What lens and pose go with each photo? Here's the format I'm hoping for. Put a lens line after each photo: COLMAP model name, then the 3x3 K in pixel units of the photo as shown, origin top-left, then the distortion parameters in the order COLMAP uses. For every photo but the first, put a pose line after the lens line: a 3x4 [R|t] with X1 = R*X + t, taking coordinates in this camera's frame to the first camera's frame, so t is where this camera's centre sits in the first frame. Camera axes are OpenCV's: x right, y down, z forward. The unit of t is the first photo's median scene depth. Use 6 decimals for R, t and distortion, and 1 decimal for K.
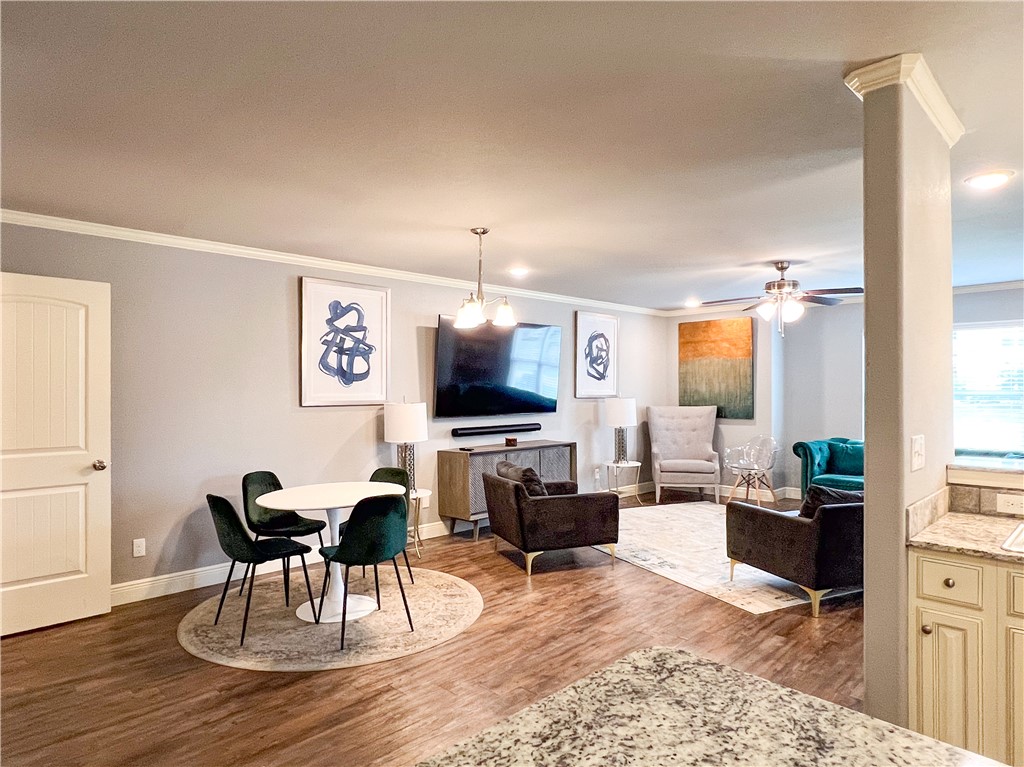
lens RADIAL K [[609.8, 0, 512.0], [0, 609.8, 383.5], [0, 0, 1]] dist [0.000079, -0.000931]
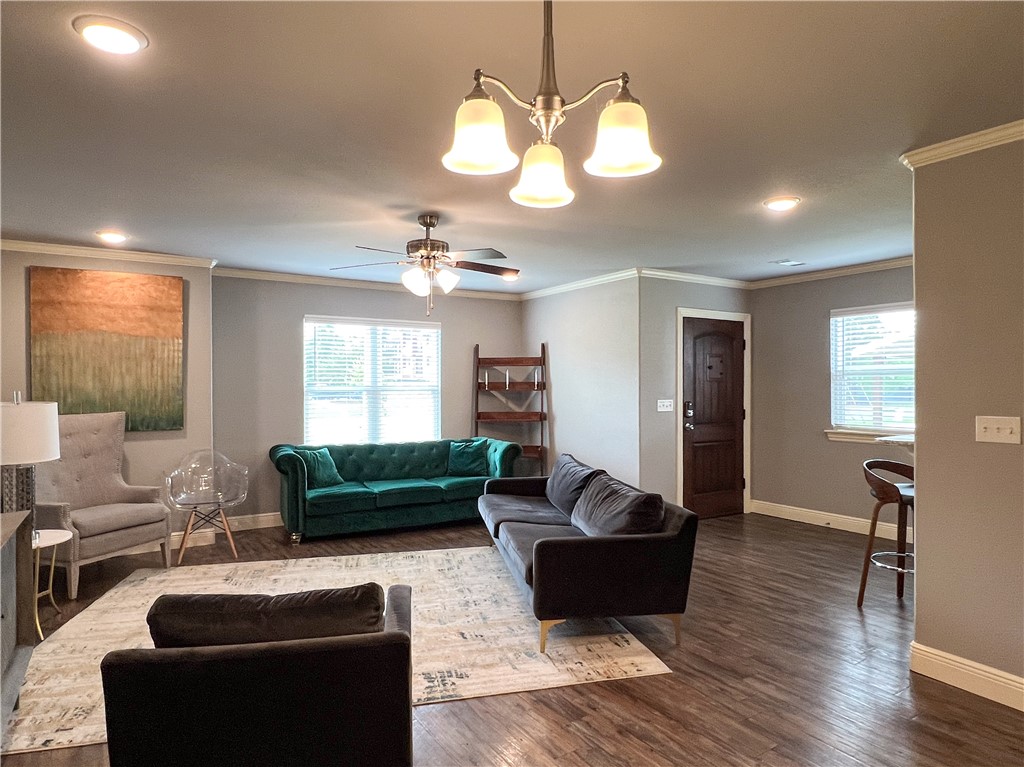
lens RADIAL K [[626.0, 0, 517.2], [0, 626.0, 387.3], [0, 0, 1]] dist [-0.004128, -0.000800]
pose [[0.219381, -0.003106, 0.975634, -0.301824], [-0.005216, 0.999977, 0.004356, 0.011237], [-0.975625, -0.006044, 0.219360, 0.744307]]
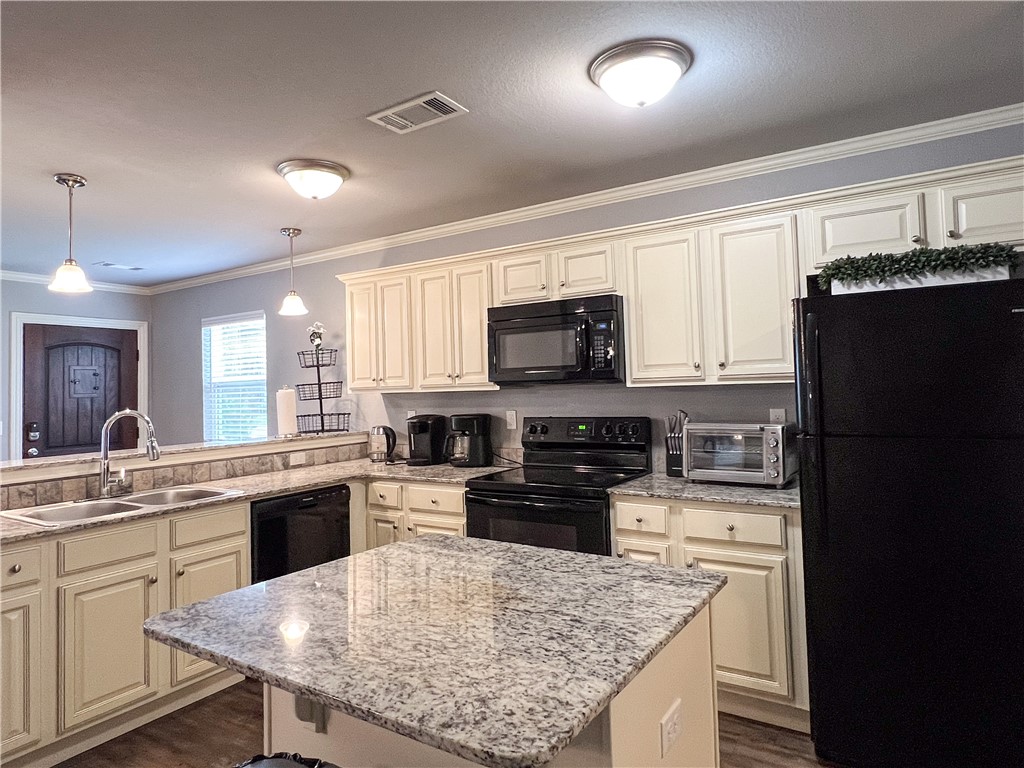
lens RADIAL K [[628.8, 0, 508.6], [0, 628.8, 362.9], [0, 0, 1]] dist [-0.001741, -0.000255]
pose [[-0.221082, 0.048273, 0.974060, -0.234334], [0.022862, 0.998756, -0.044308, 0.008465], [-0.974987, 0.012473, -0.221911, 0.140828]]
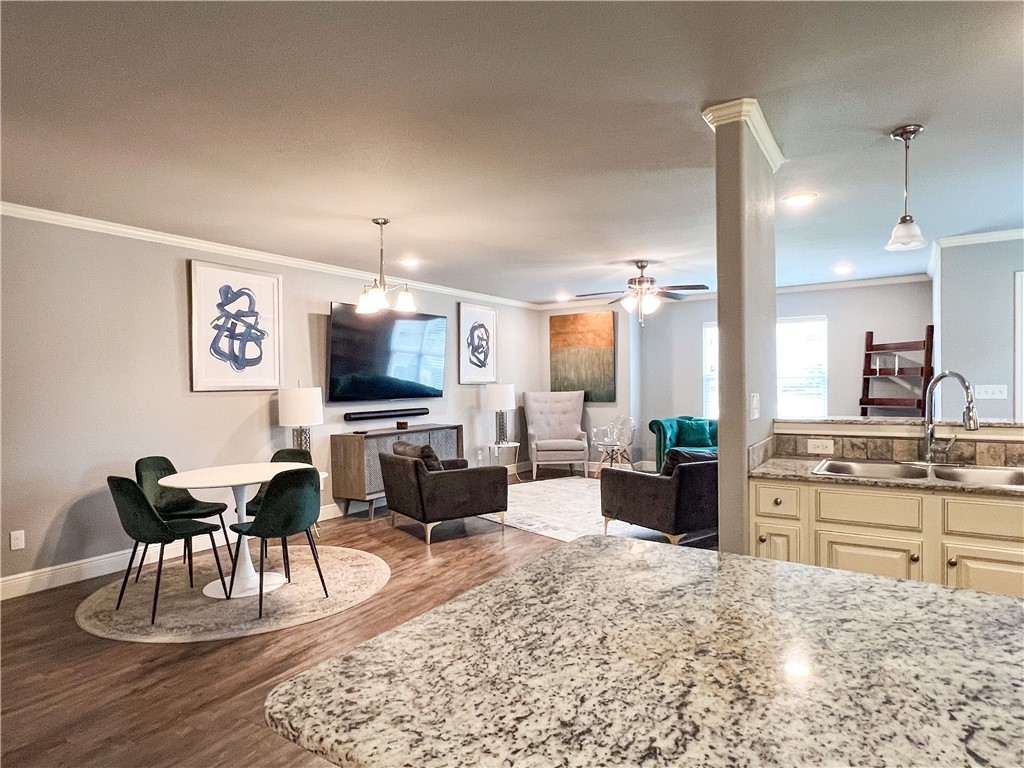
lens RADIAL K [[599.2, 0, 512.0], [0, 599.2, 384.0], [0, 0, 1]] dist [0.003221, -0.000806]
pose [[0.975516, -0.012144, 0.219591, -0.049994], [0.010230, 0.999899, 0.009848, 0.019749], [-0.219688, -0.007361, 0.975542, -0.055626]]
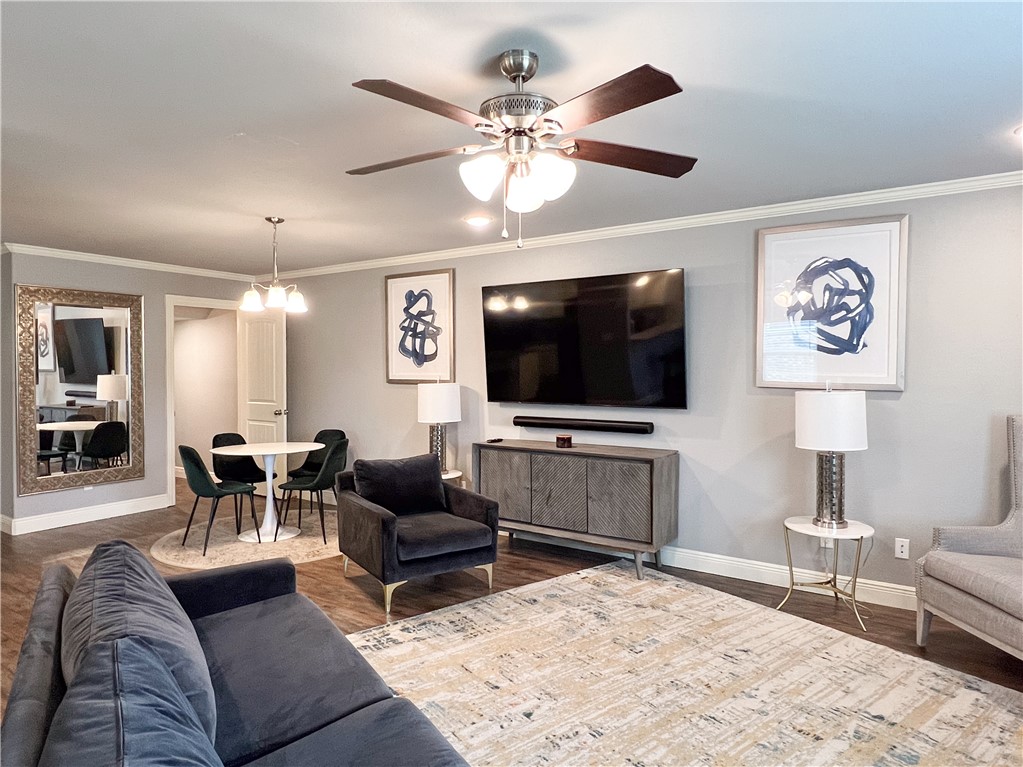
lens RADIAL K [[640.7, 0, 545.4], [0, 640.7, 374.0], [0, 0, 1]] dist [-0.001291, -0.002163]
pose [[0.209913, 0.019359, -0.977528, 0.894028], [0.011346, 0.999688, 0.022235, -0.005106], [0.977654, -0.015758, 0.209628, 0.964014]]
